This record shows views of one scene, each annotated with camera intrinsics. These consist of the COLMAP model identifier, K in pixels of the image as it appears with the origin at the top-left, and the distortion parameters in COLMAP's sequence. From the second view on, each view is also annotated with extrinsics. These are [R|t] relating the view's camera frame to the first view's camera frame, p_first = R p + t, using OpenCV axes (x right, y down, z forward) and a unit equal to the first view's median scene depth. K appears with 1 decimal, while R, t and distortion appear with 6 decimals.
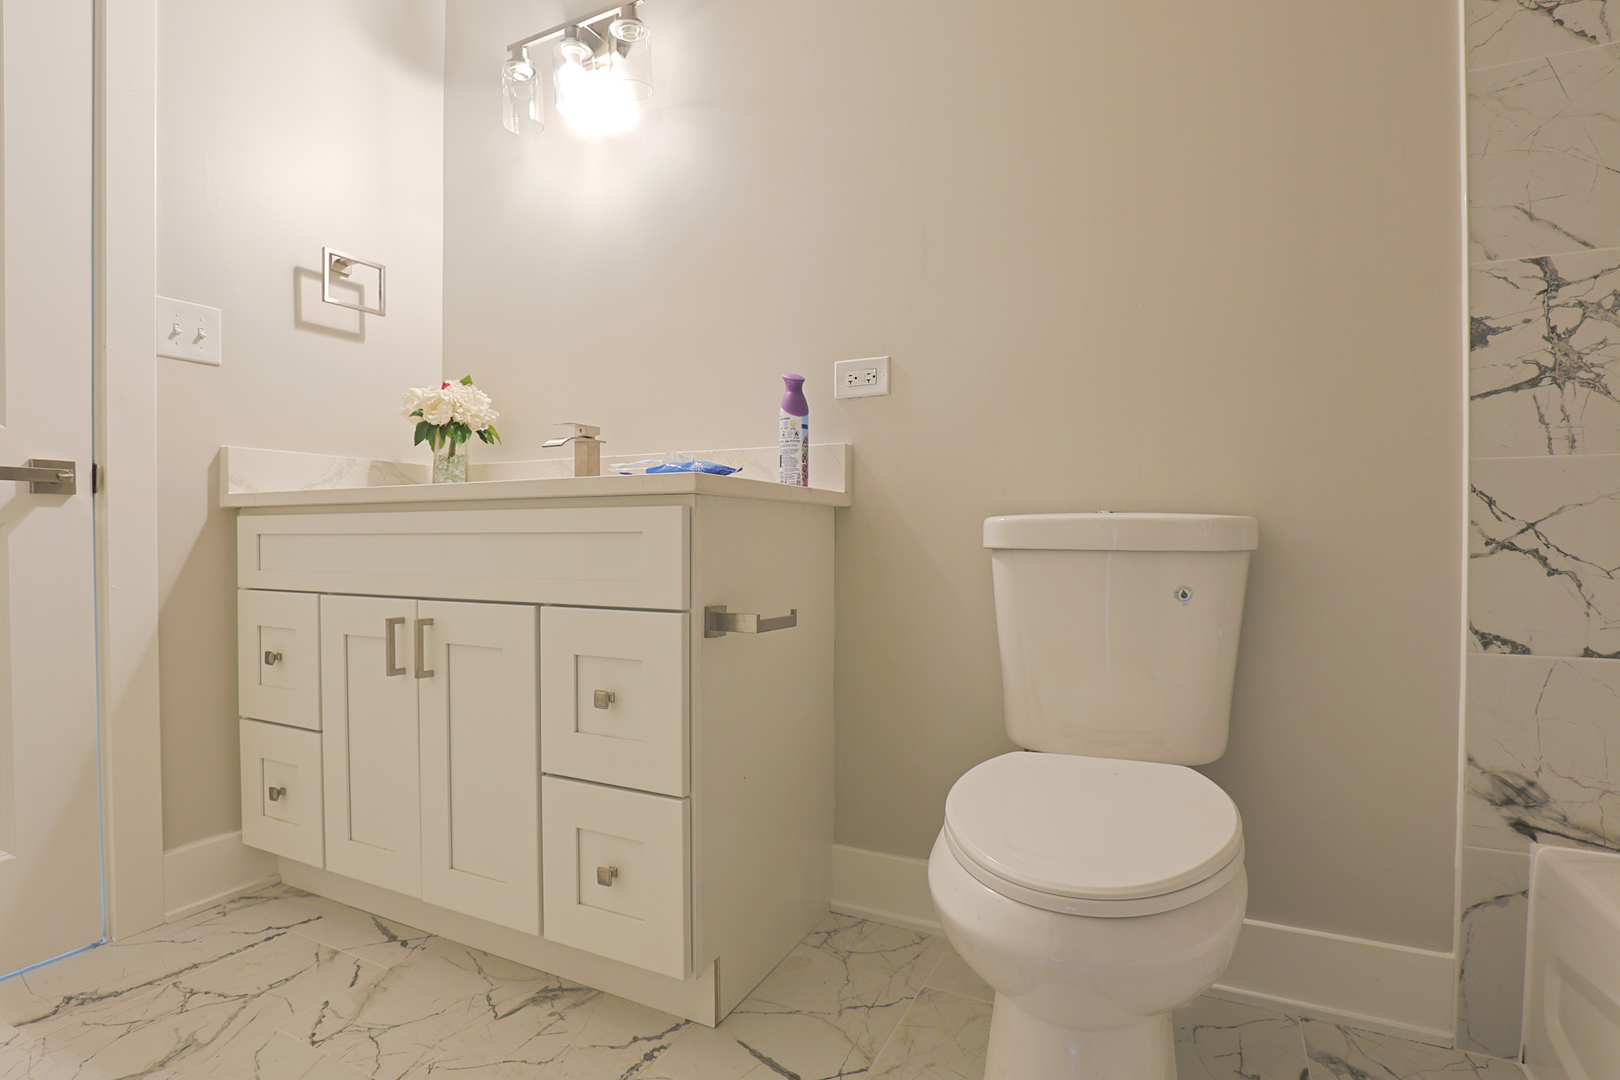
lens RADIAL K [[782.3, 0, 833.5], [0, 782.3, 554.6], [0, 0, 1]] dist [-0.033170, 0.005874]
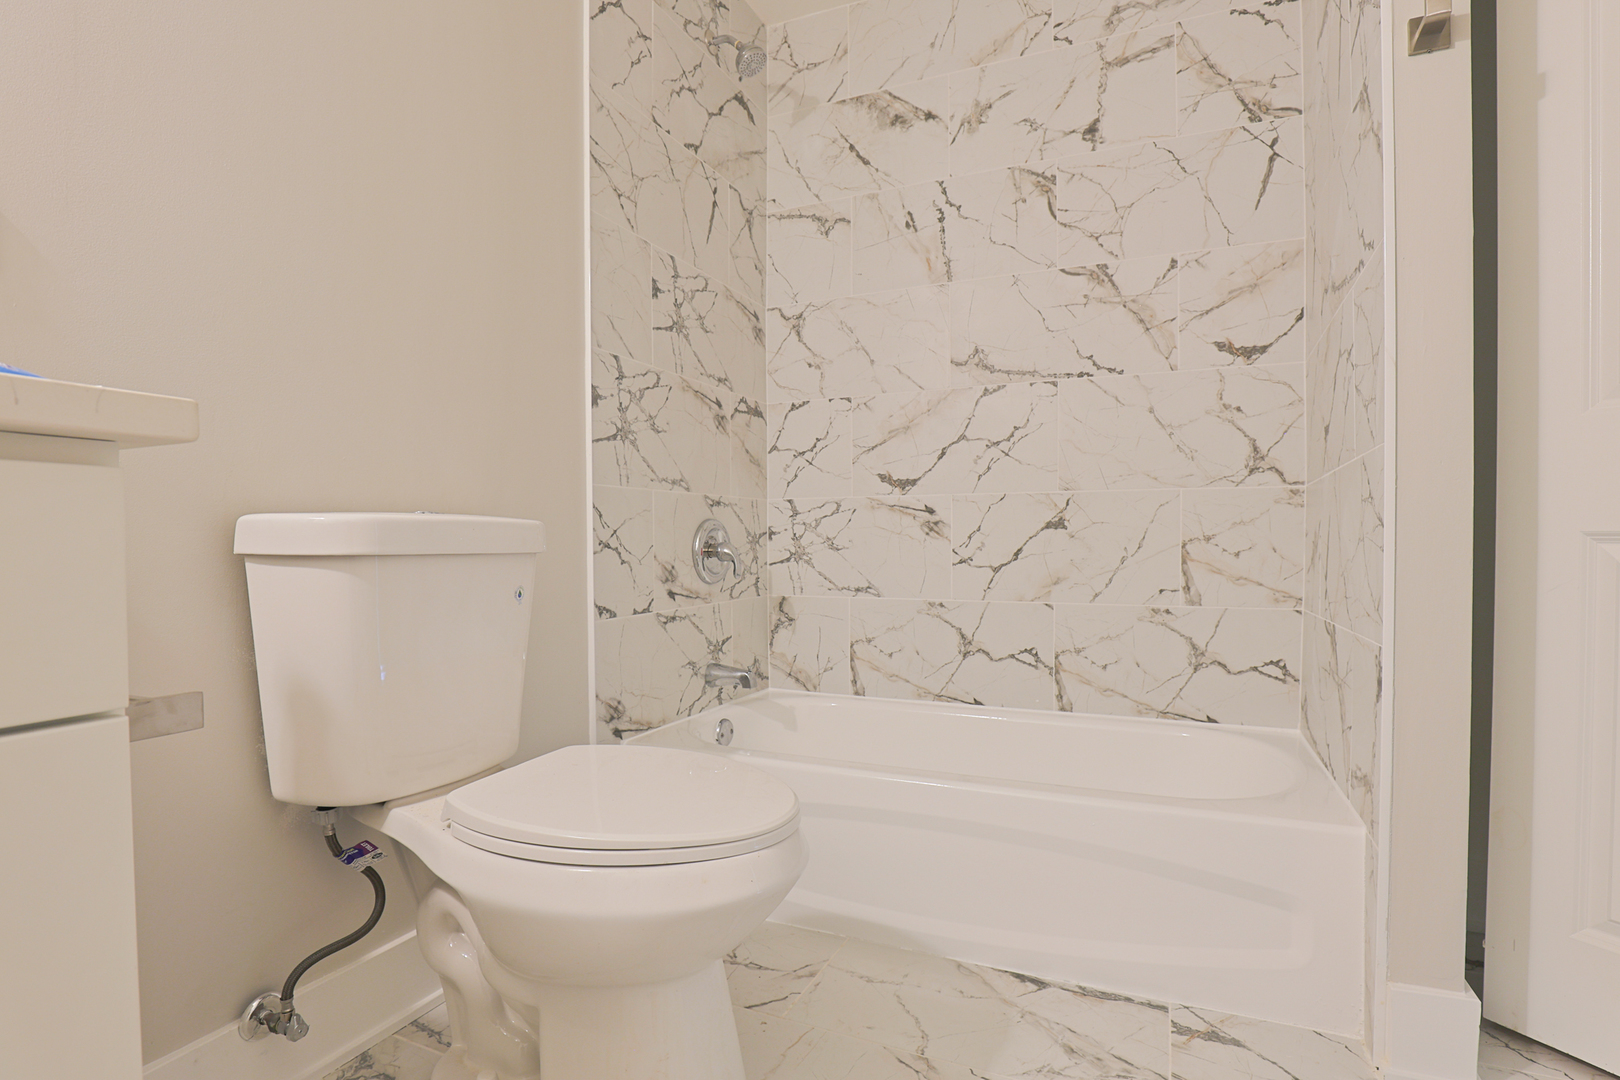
lens RADIAL K [[782.3, 0, 833.5], [0, 782.3, 554.6], [0, 0, 1]] dist [-0.033170, 0.005874]
pose [[-0.042993, -0.019910, 0.998877, -0.640383], [0.021173, 0.999559, 0.020835, -0.015875], [-0.998851, 0.022045, -0.042553, 0.632338]]
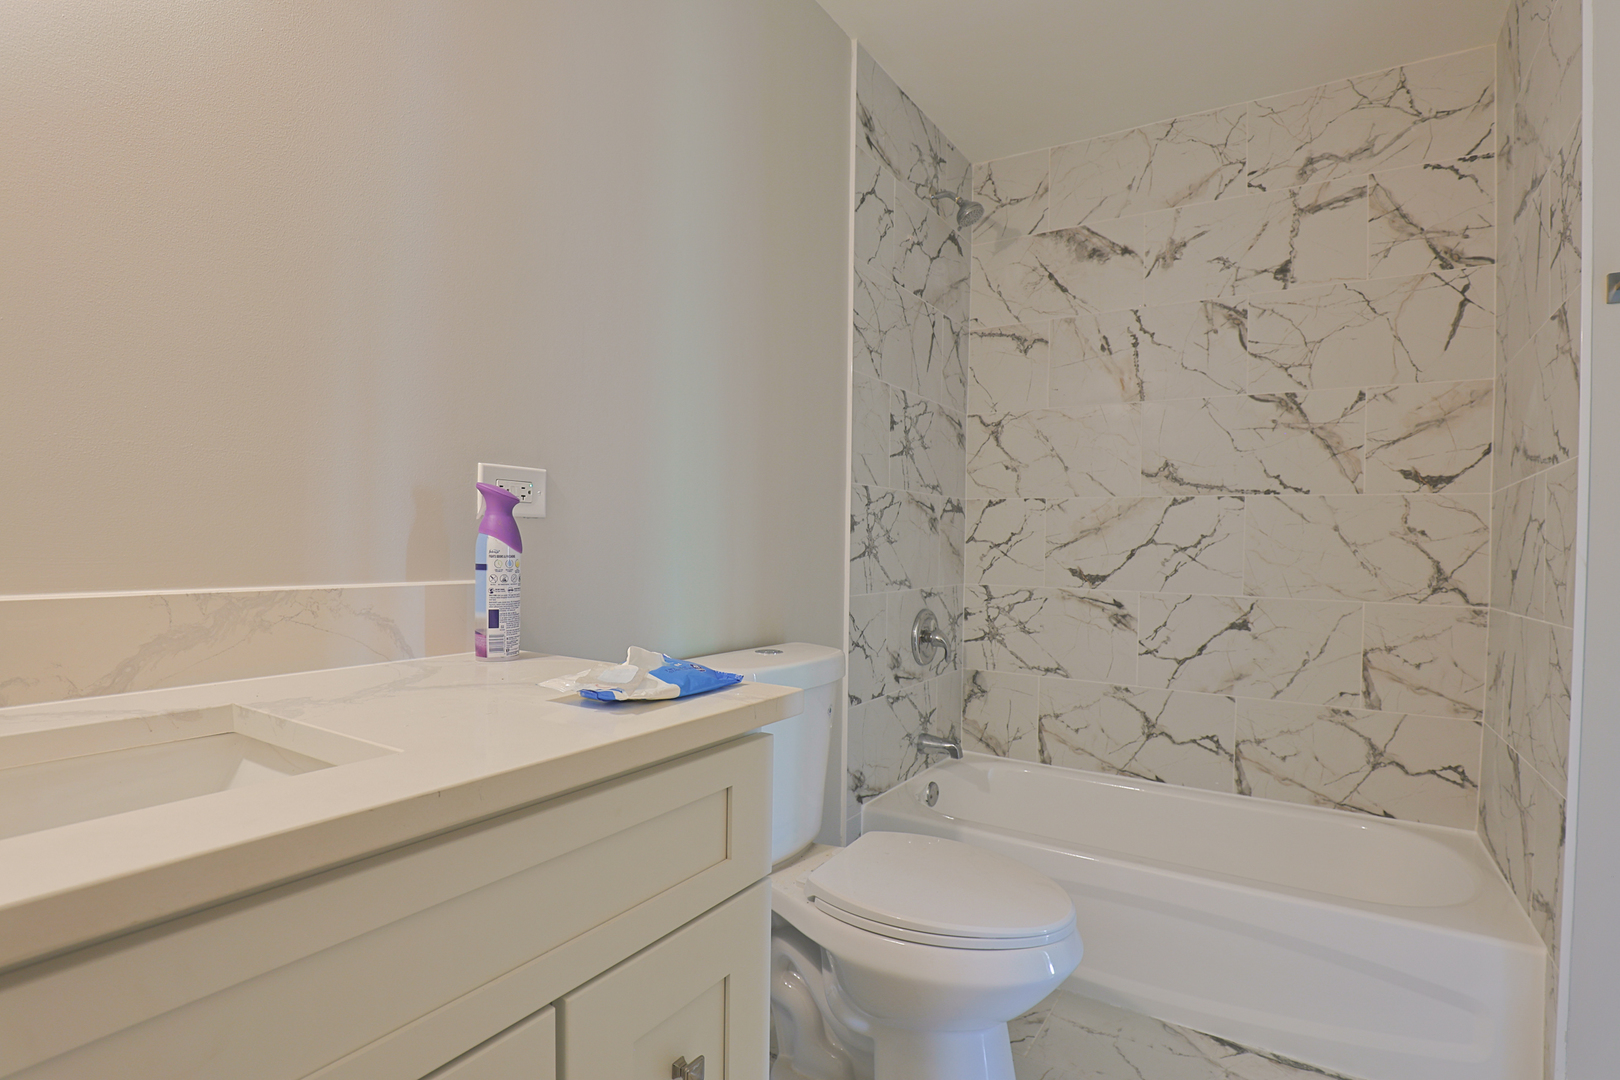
lens RADIAL K [[782.3, 0, 833.5], [0, 782.3, 554.6], [0, 0, 1]] dist [-0.033170, 0.005874]
pose [[0.098910, -0.013762, 0.995001, -0.935169], [-0.000118, 0.999904, 0.013842, -0.247427], [-0.995096, -0.001486, 0.098899, 0.879540]]
